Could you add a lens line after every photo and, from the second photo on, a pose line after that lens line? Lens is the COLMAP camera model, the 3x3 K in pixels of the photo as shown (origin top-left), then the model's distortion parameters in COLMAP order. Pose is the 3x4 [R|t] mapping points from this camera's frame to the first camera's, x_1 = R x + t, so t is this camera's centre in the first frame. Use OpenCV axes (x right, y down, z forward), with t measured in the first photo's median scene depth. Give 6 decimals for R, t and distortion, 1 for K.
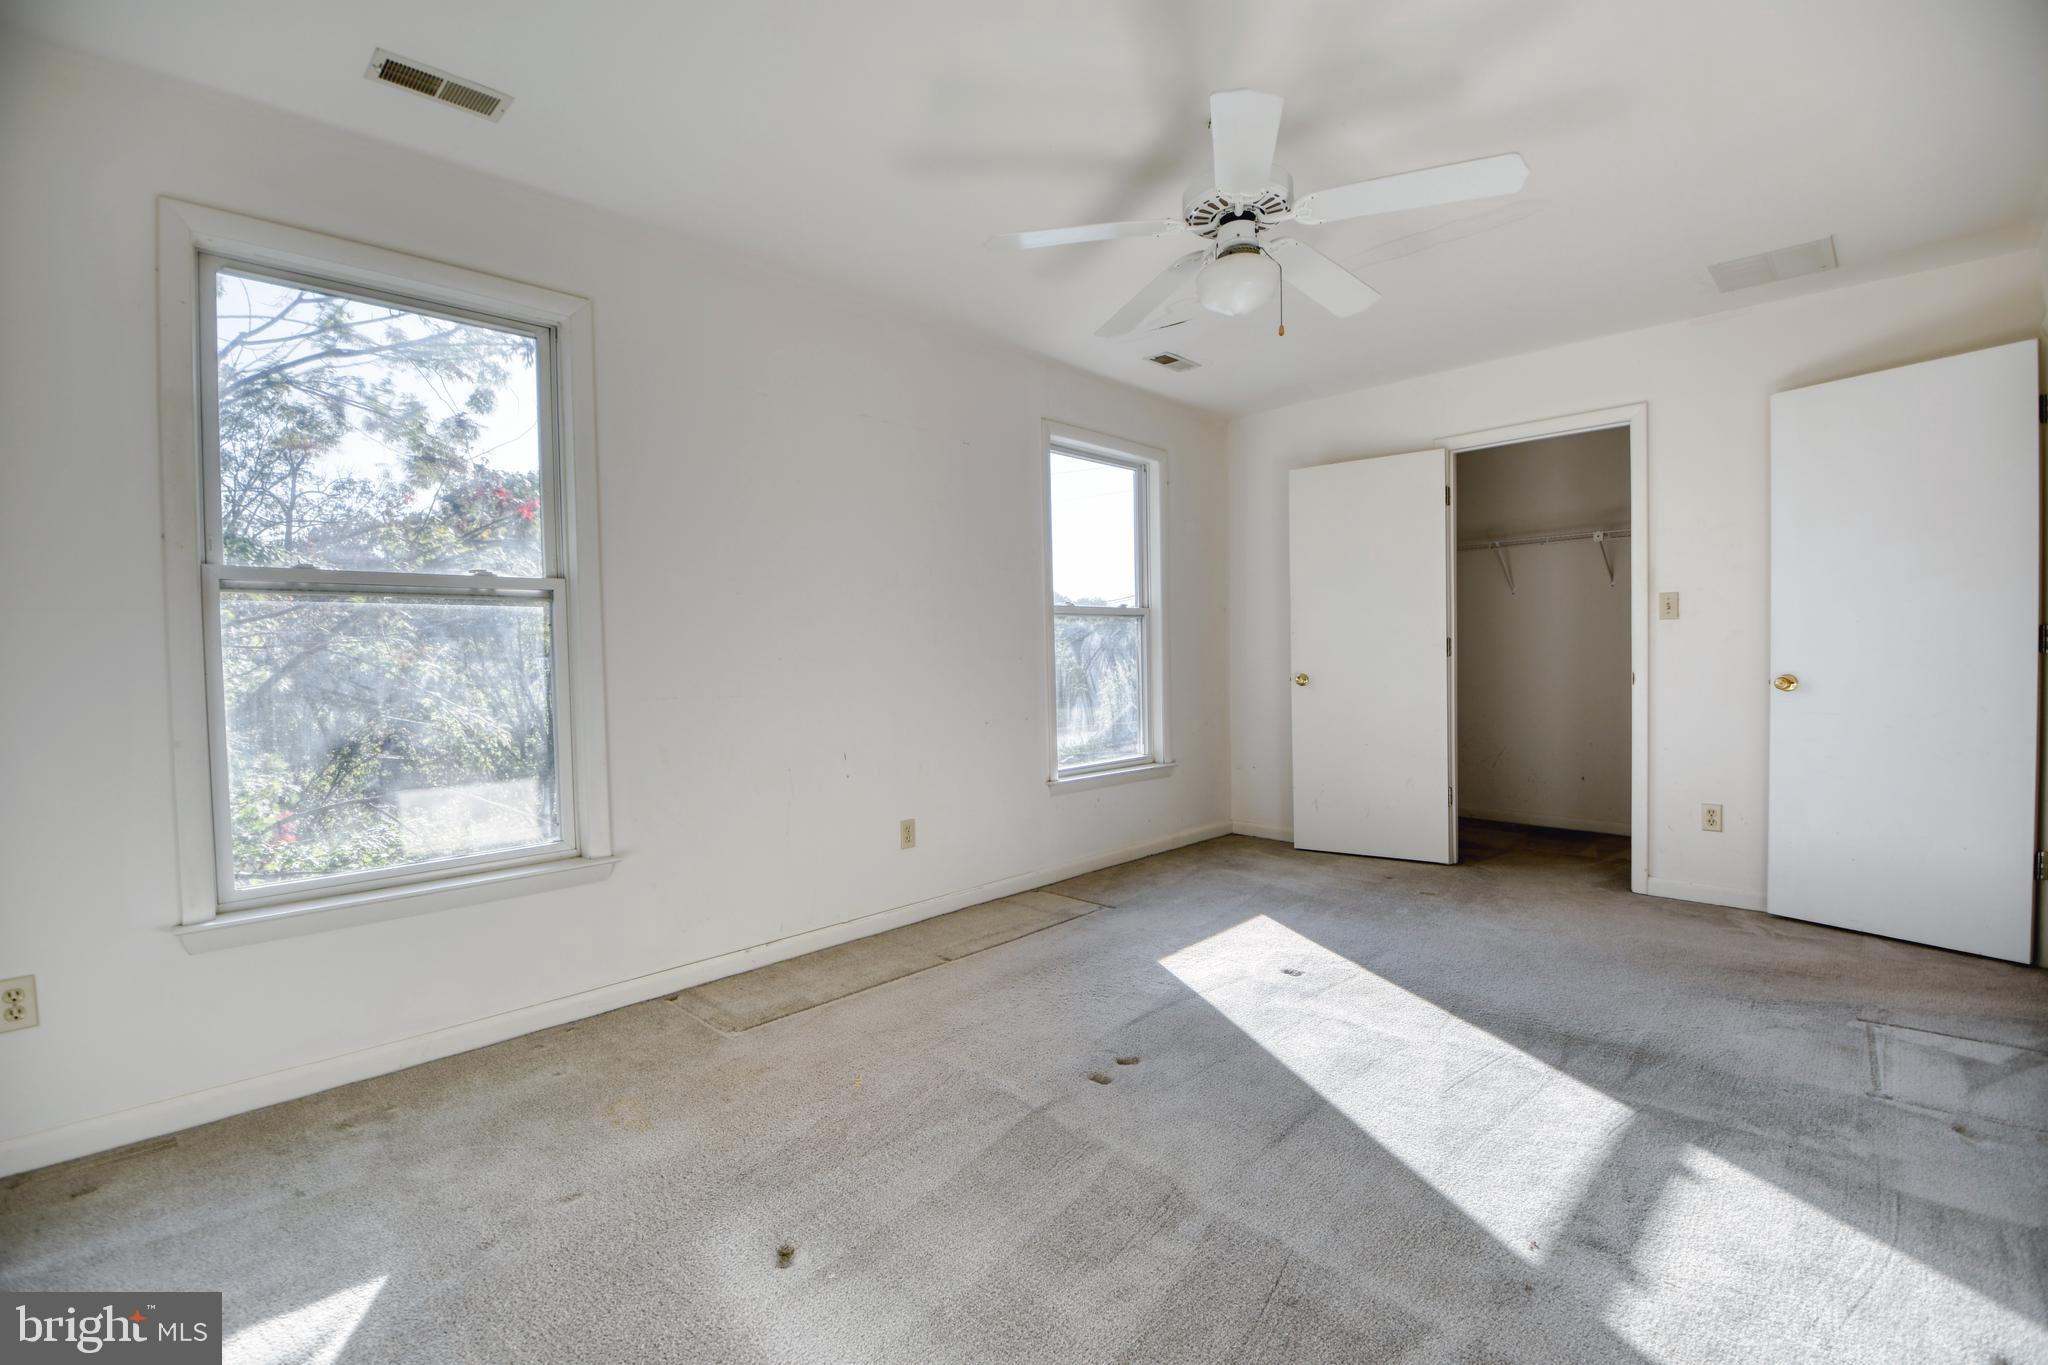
lens RADIAL K [[898.7, 0, 1016.6], [0, 898.7, 681.2], [0, 0, 1]] dist [0.013750, -0.025363]
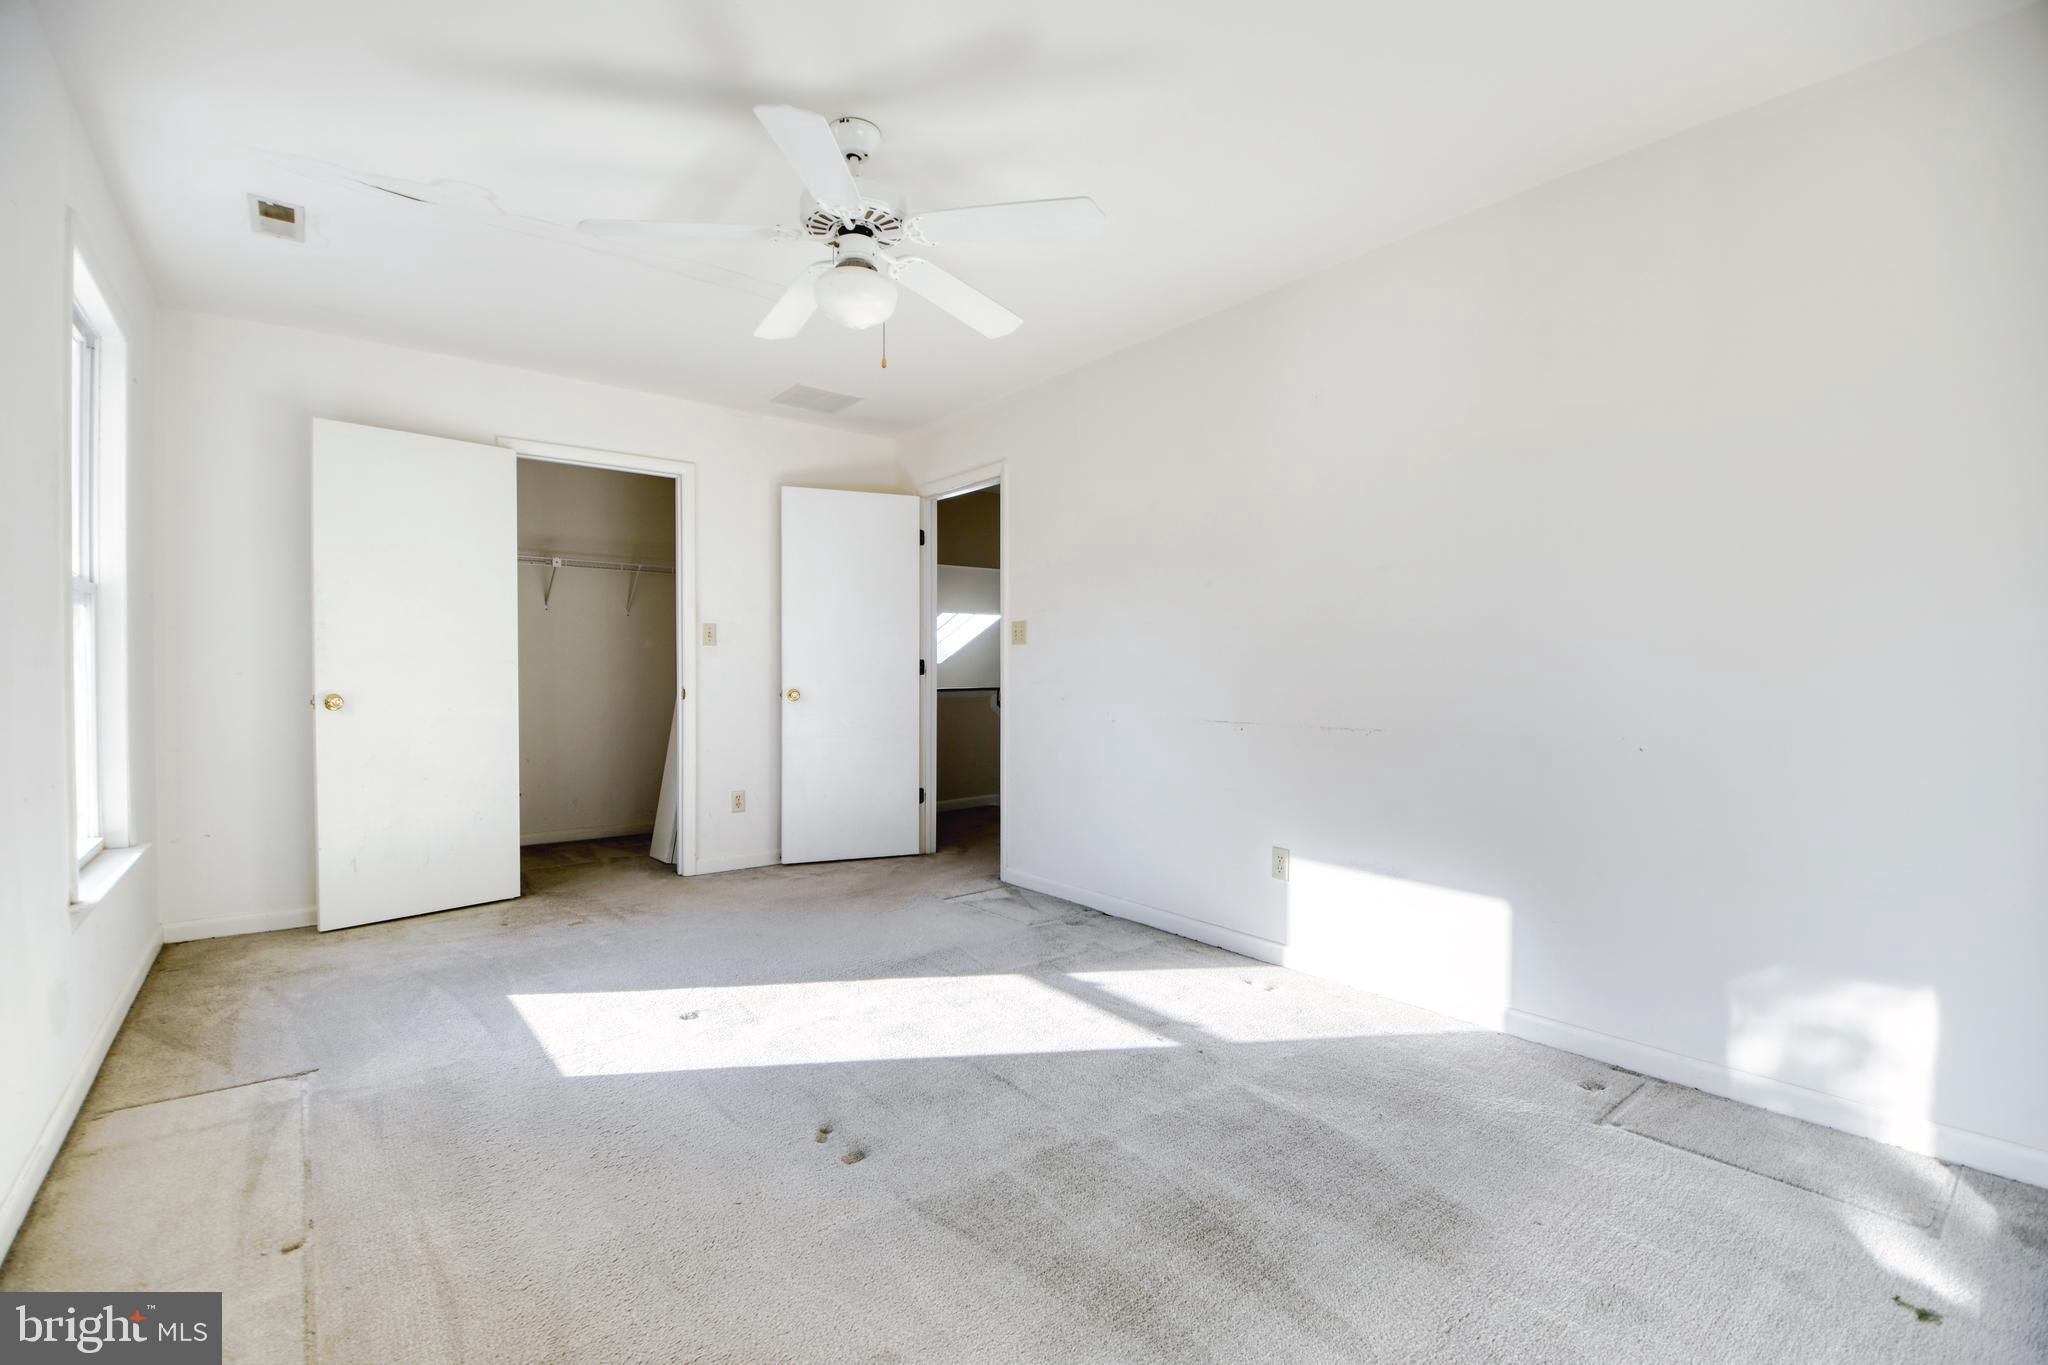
lens RADIAL K [[898.7, 0, 1016.6], [0, 898.7, 681.2], [0, 0, 1]] dist [0.013750, -0.025363]
pose [[0.124337, 0.003756, 0.992233, -0.498285], [0.020835, 0.999762, -0.006395, -0.003603], [-0.992021, 0.021468, 0.124229, 0.488418]]
